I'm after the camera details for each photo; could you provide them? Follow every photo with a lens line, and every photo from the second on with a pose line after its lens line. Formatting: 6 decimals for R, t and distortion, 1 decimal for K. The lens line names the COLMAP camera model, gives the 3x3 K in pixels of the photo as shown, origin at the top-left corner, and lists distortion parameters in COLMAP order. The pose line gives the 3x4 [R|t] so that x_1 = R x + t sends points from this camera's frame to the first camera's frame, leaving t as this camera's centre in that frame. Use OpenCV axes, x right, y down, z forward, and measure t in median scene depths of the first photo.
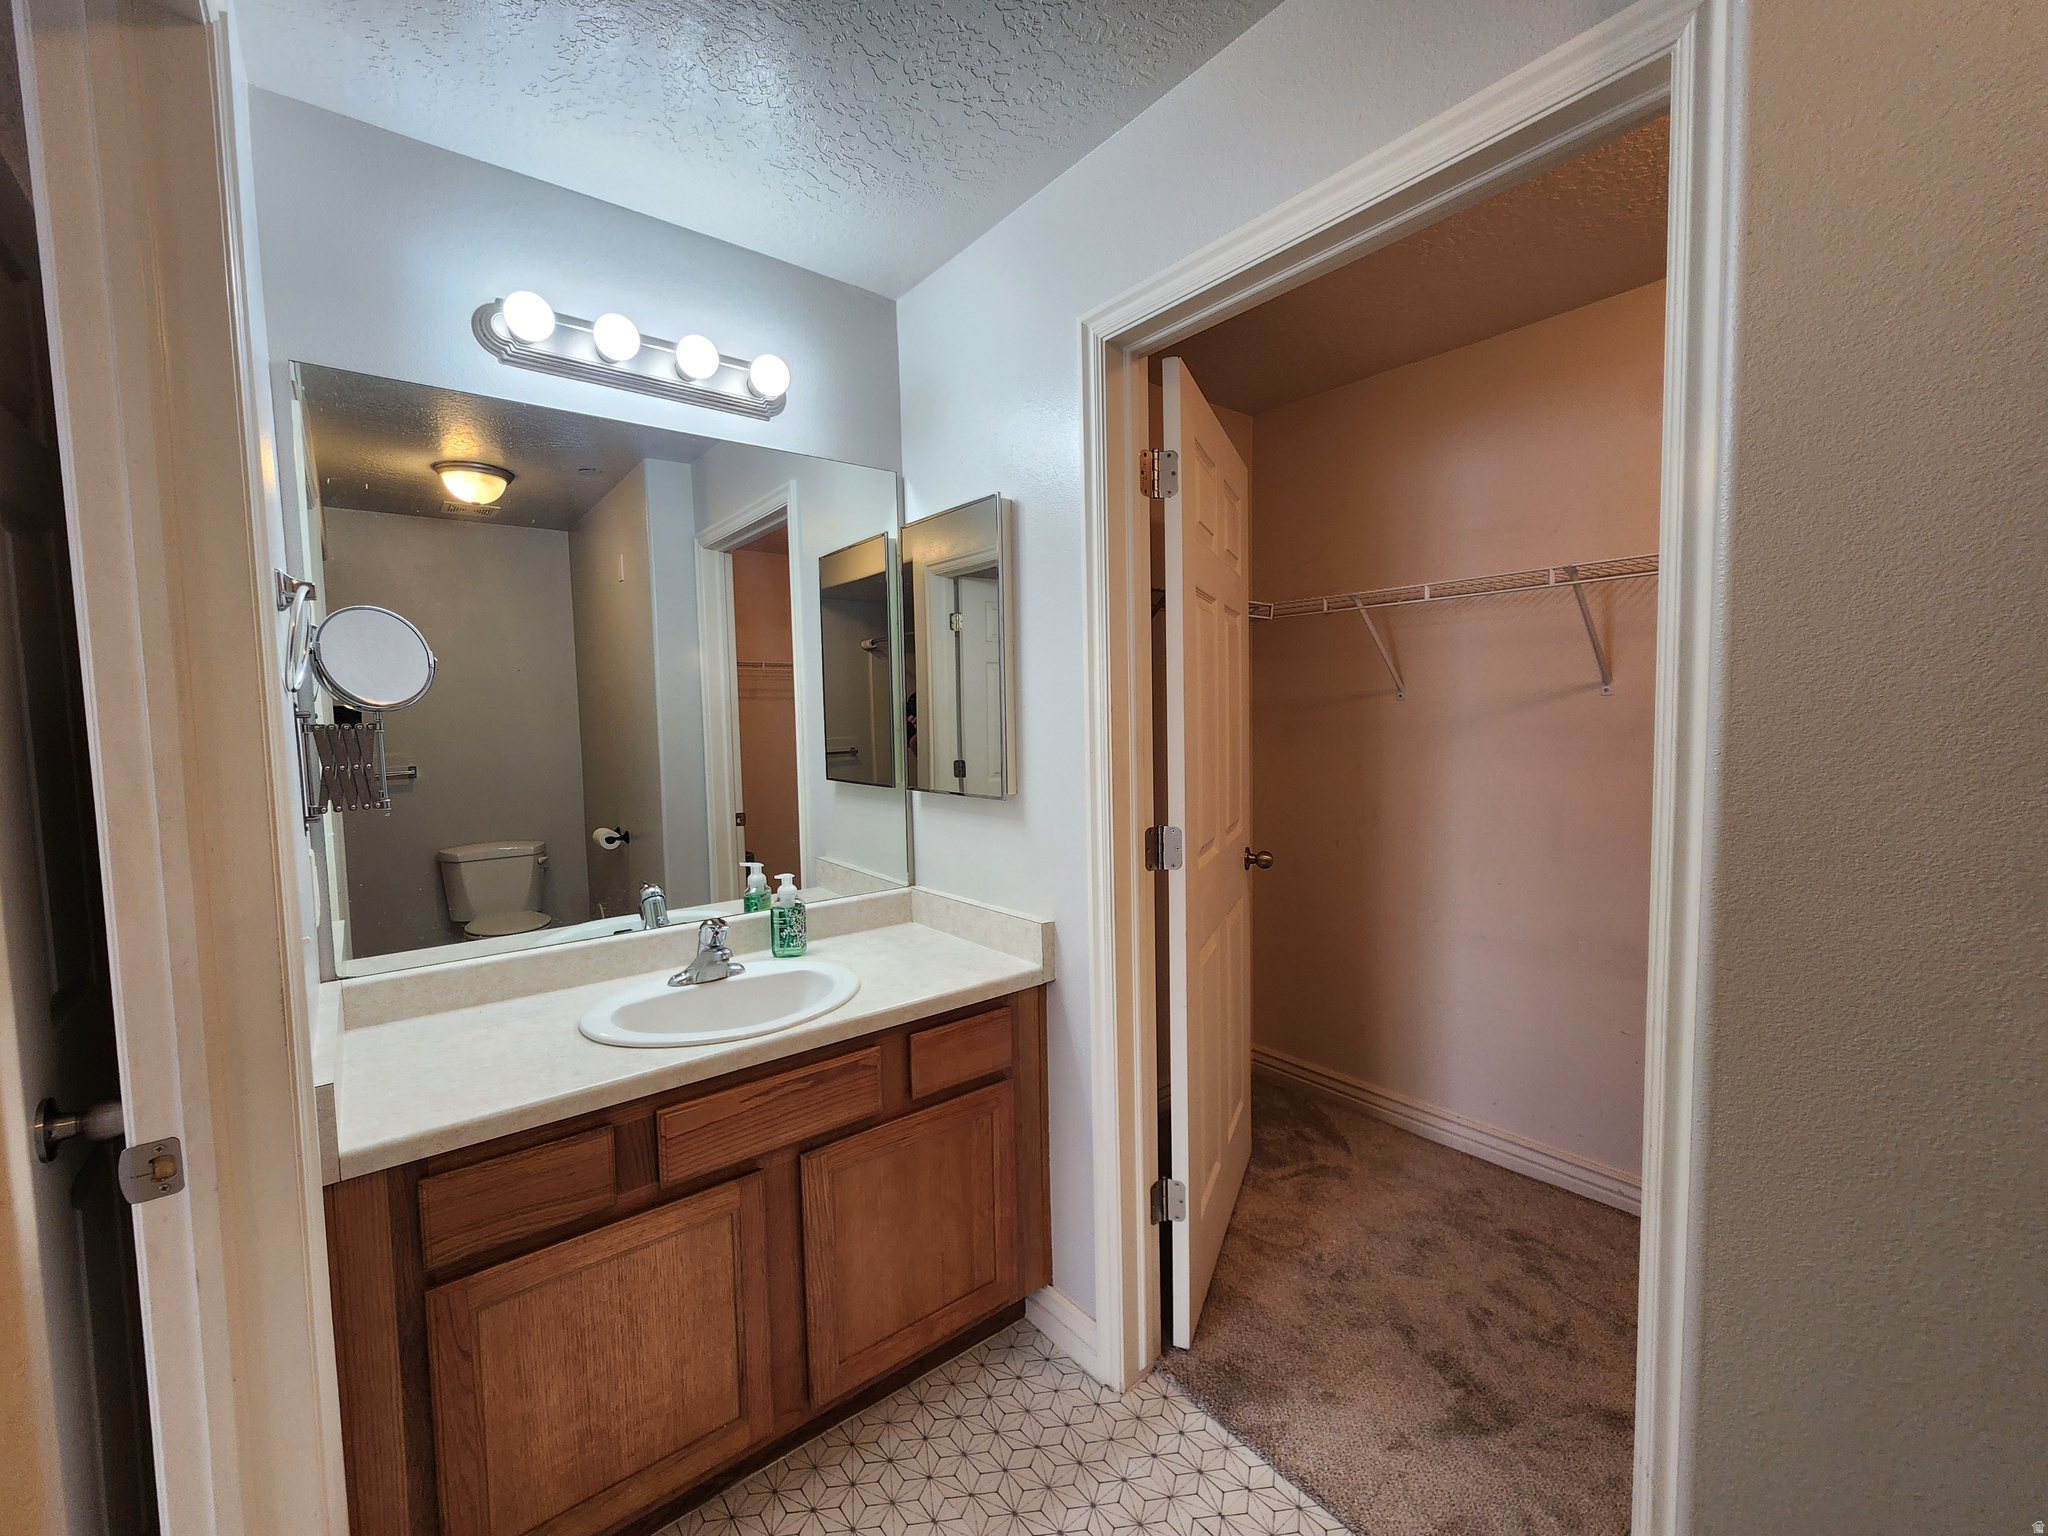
lens RADIAL K [[837.0, 0, 1028.7], [0, 837.0, 768.2], [0, 0, 1]] dist [0.000832, 0.000037]
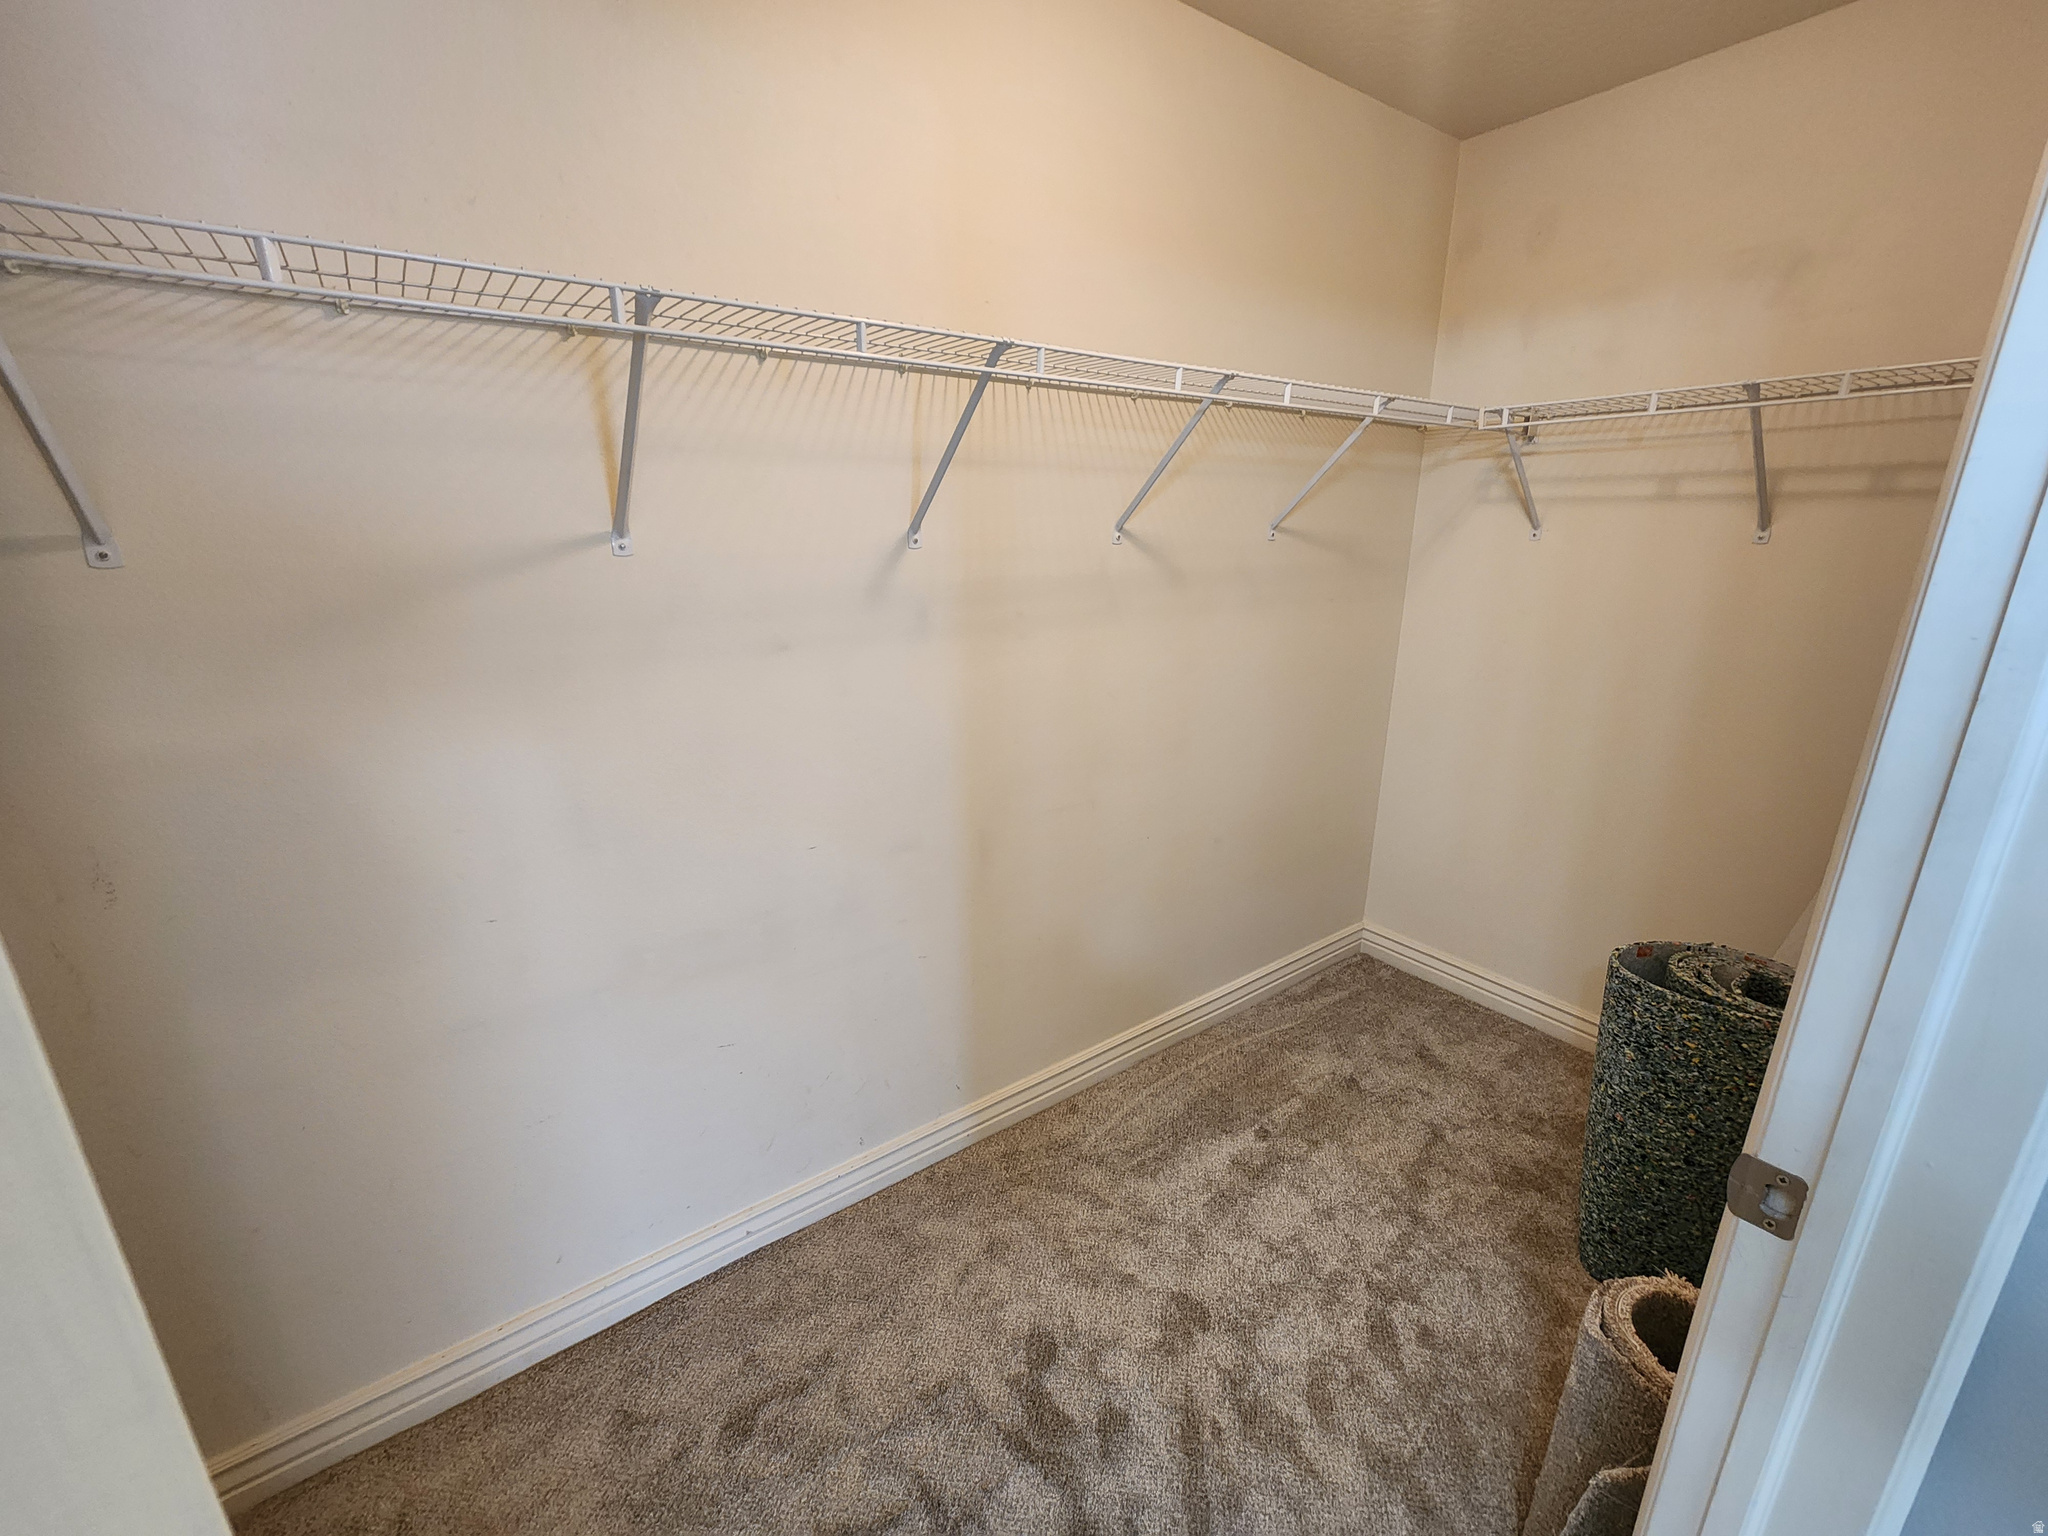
lens RADIAL K [[837.0, 0, 1028.7], [0, 837.0, 768.2], [0, 0, 1]] dist [0.000832, 0.000037]
pose [[0.043136, -0.262444, 0.963983, 0.100341], [0.065684, 0.963538, 0.259384, -0.076262], [-0.996908, 0.052129, 0.058802, 0.680496]]
